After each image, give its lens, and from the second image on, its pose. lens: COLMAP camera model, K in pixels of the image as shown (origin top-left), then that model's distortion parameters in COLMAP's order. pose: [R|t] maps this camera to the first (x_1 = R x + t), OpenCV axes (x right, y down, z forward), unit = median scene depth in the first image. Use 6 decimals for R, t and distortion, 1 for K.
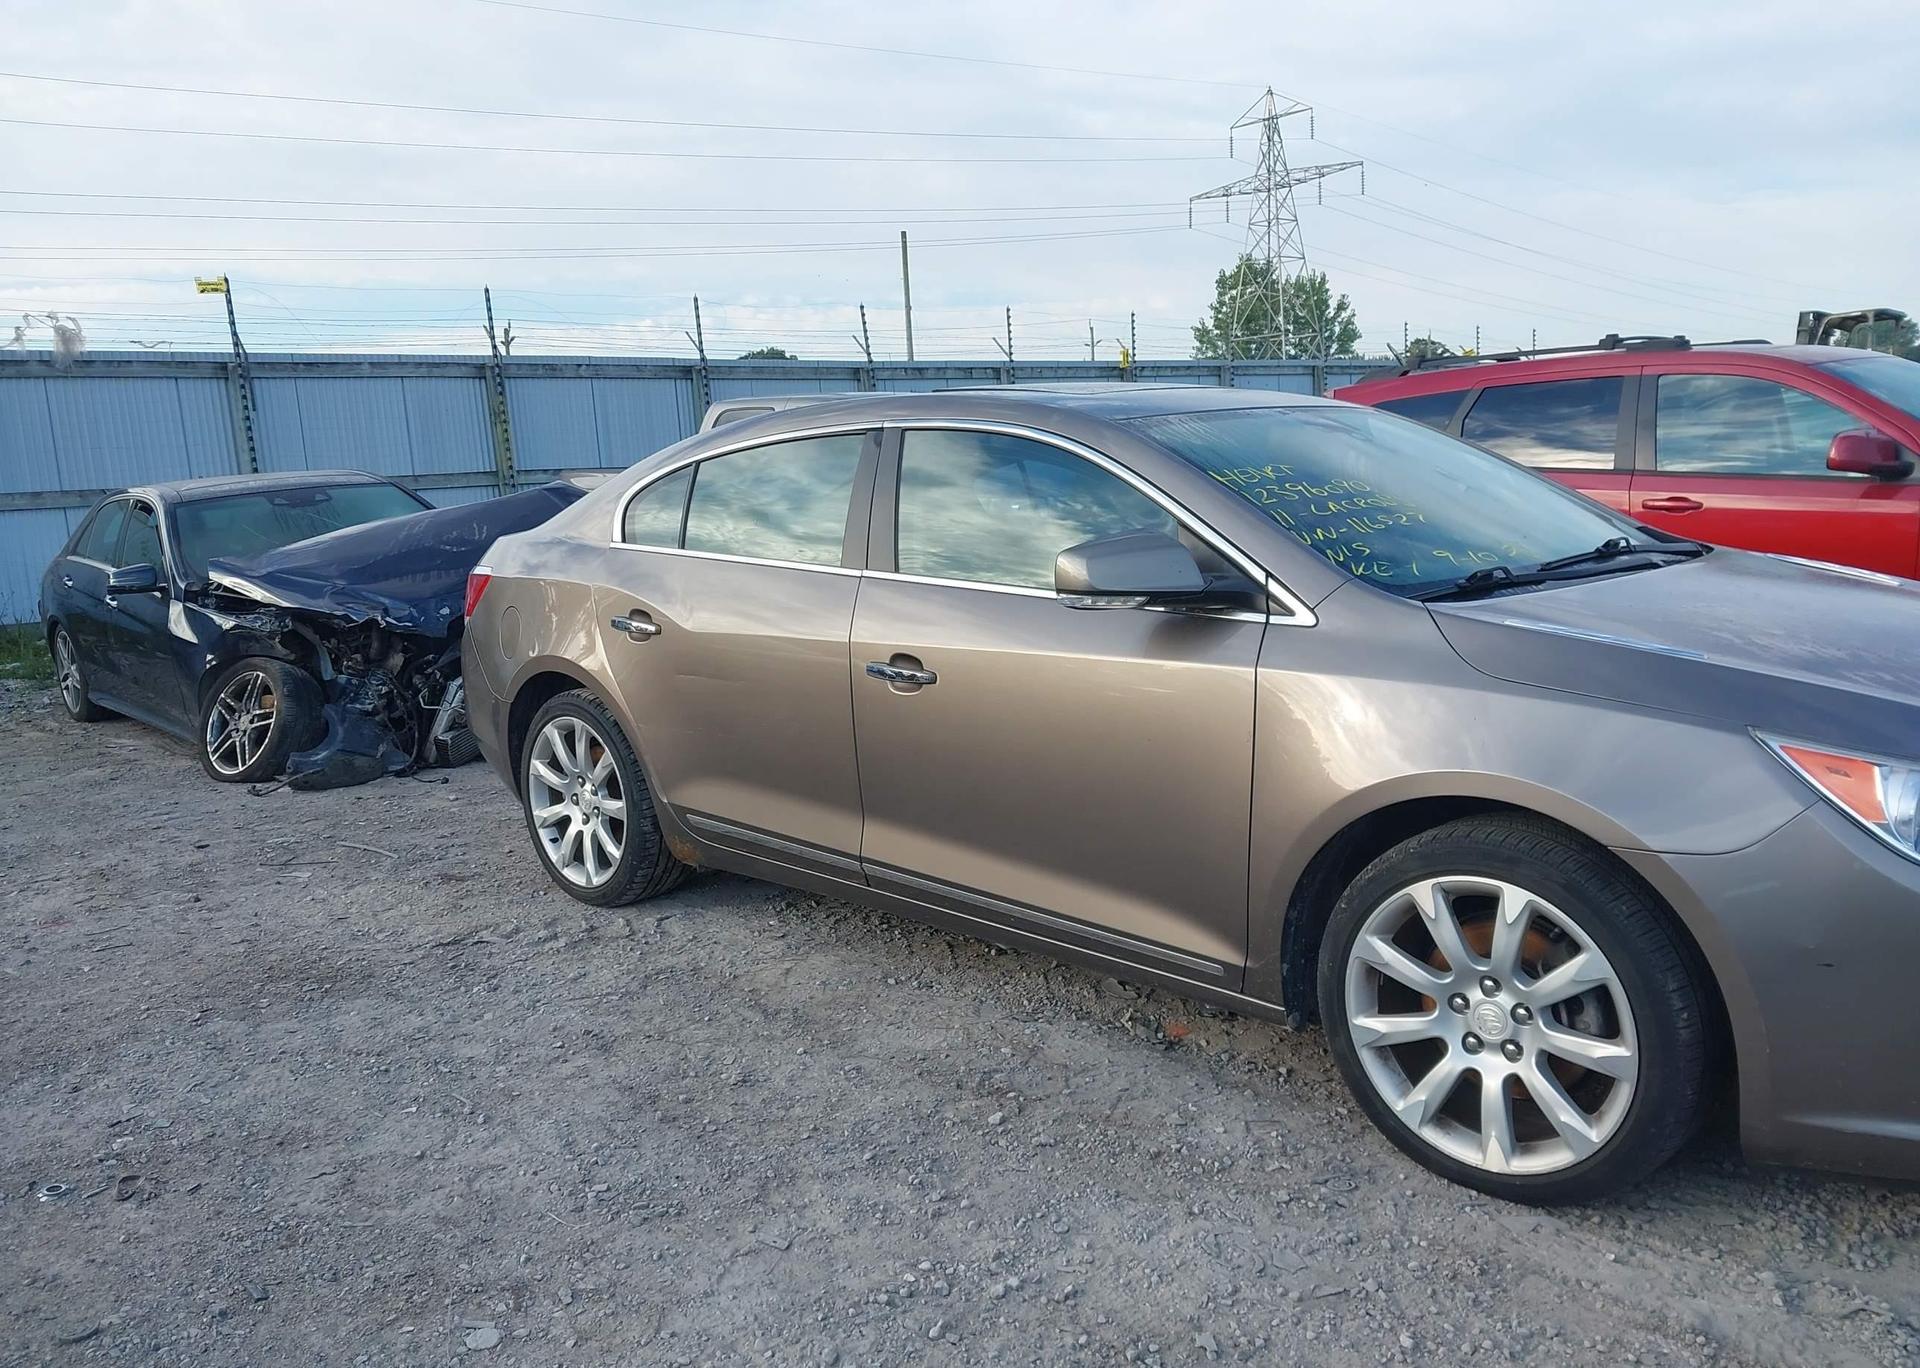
lens RADIAL K [[1535.9, 0, 961.3], [0, 1535.9, 722.1], [0, 0, 1]] dist [-0.019493, 0.002344]
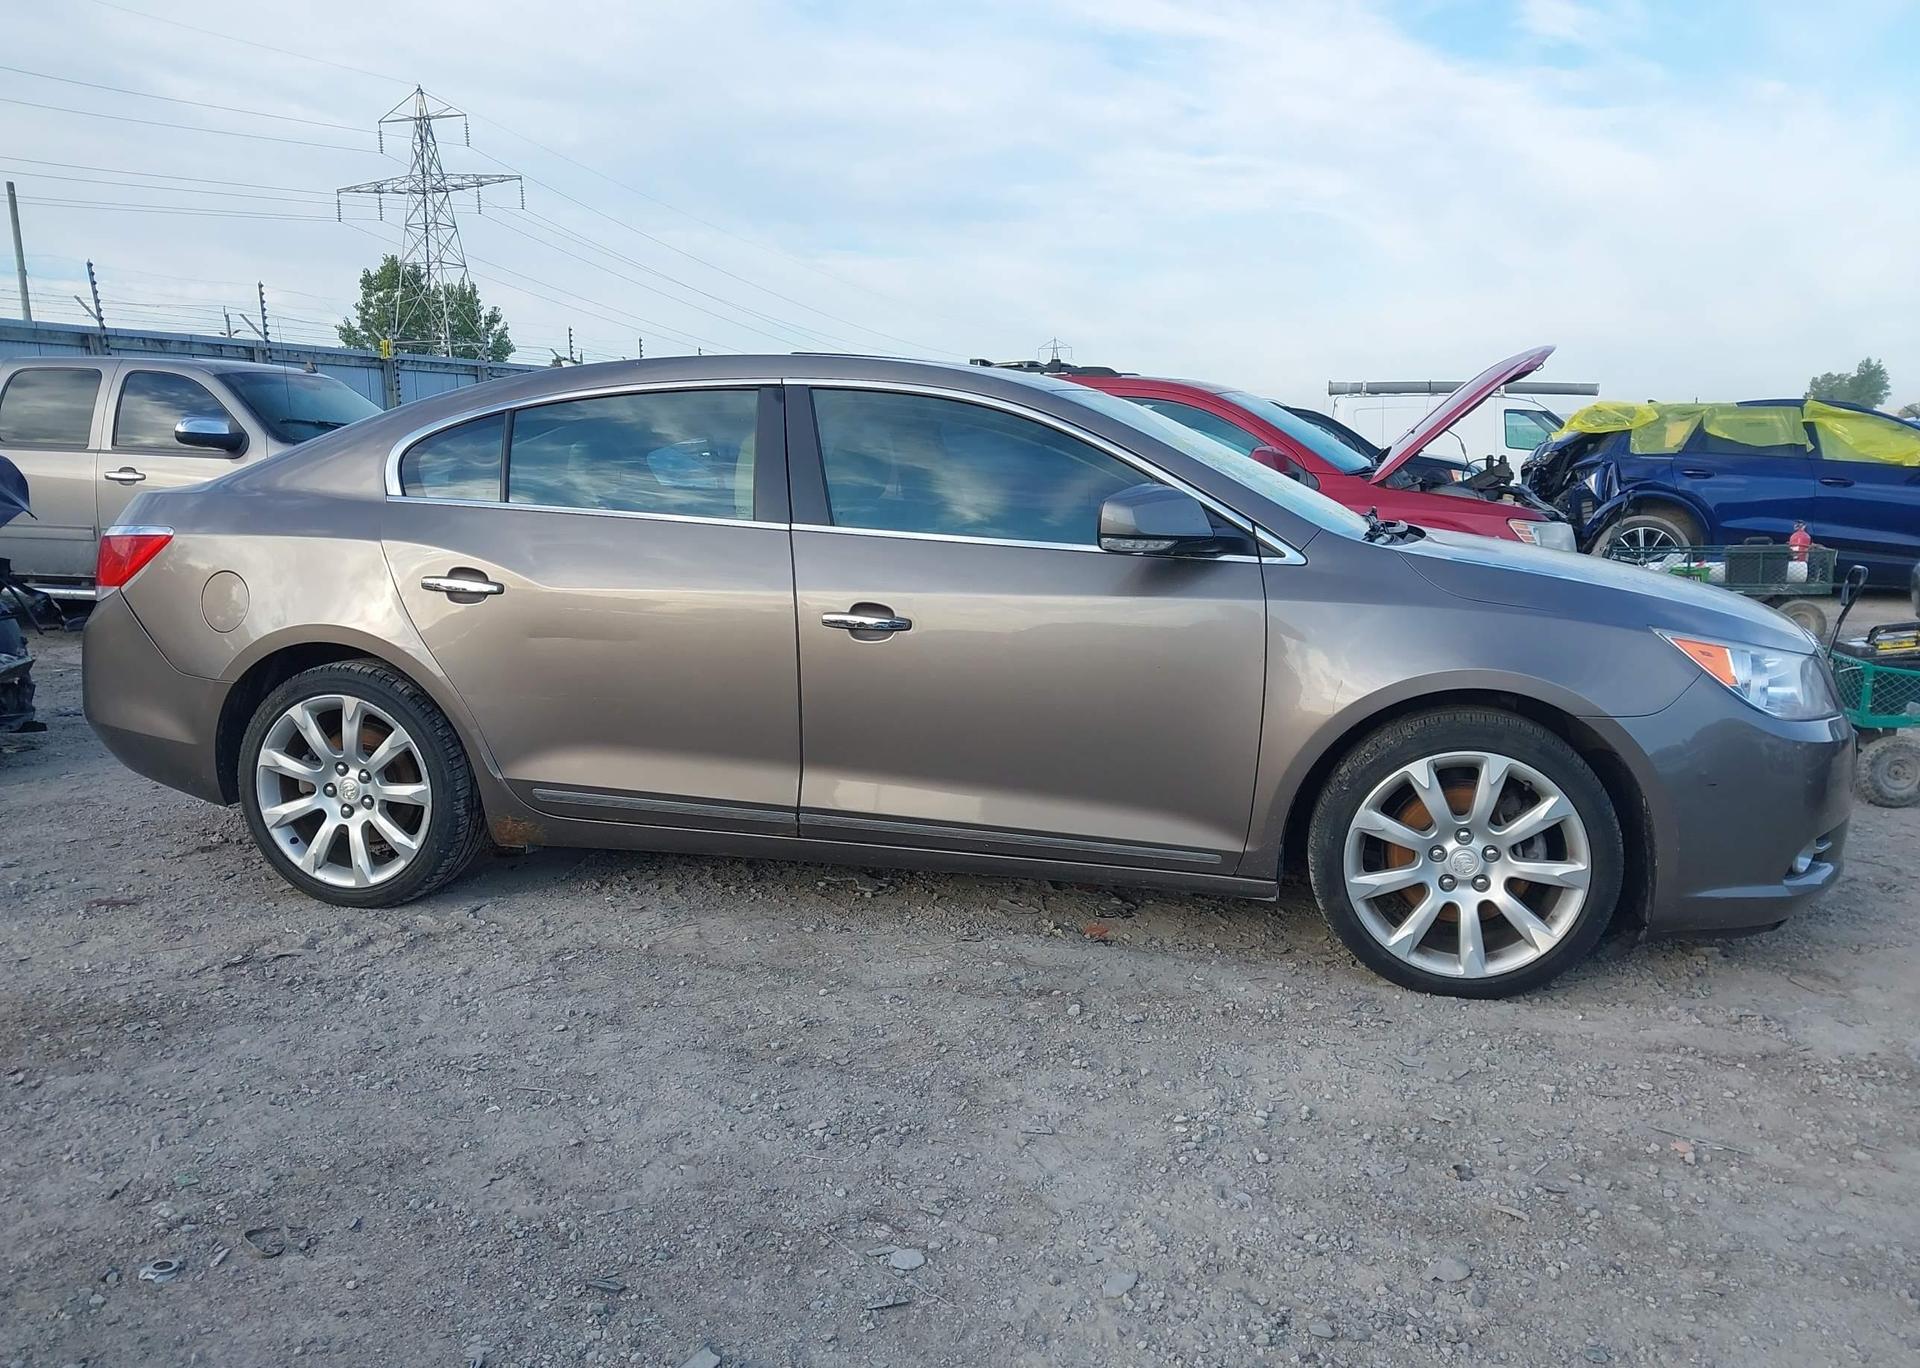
lens RADIAL K [[1495.4, 0, 950.4], [0, 1495.4, 739.3], [0, 0, 1]] dist [0.005976, 0.000108]
pose [[0.849924, -0.056137, 0.523906, -0.572186], [0.053518, 0.998364, 0.020154, 0.033284], [-0.524180, 0.010909, 0.851538, 0.116357]]
